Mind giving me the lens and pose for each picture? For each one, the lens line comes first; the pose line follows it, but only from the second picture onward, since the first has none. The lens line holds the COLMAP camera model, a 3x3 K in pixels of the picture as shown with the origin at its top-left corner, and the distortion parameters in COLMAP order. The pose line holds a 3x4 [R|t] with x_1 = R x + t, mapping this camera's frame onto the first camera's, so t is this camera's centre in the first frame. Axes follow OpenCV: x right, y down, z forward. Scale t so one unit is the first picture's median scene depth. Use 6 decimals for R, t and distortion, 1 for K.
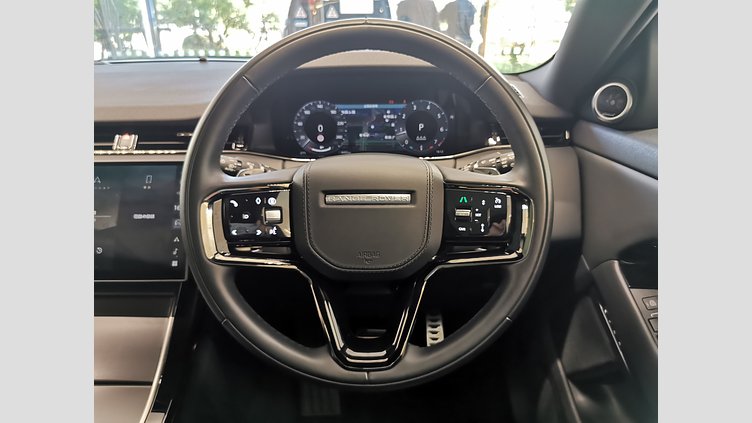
lens RADIAL K [[446.5, 0, 371.8], [0, 446.5, 206.2], [0, 0, 1]] dist [-0.035270, -0.006792]
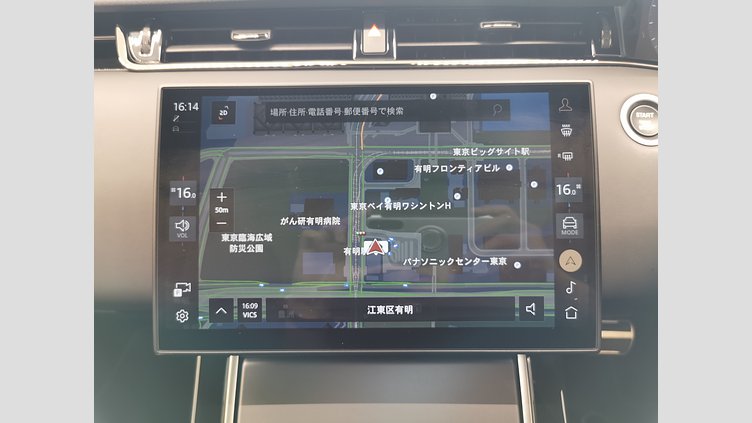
lens RADIAL K [[446.5, 0, 372.7], [0, 446.5, 209.7], [0, 0, 1]] dist [-0.035270, -0.006792]
pose [[0.999455, 0.003247, -0.032842, -0.488239], [0.002974, 0.982238, 0.187614, -0.049037], [0.032868, -0.187609, 0.981694, 0.429496]]
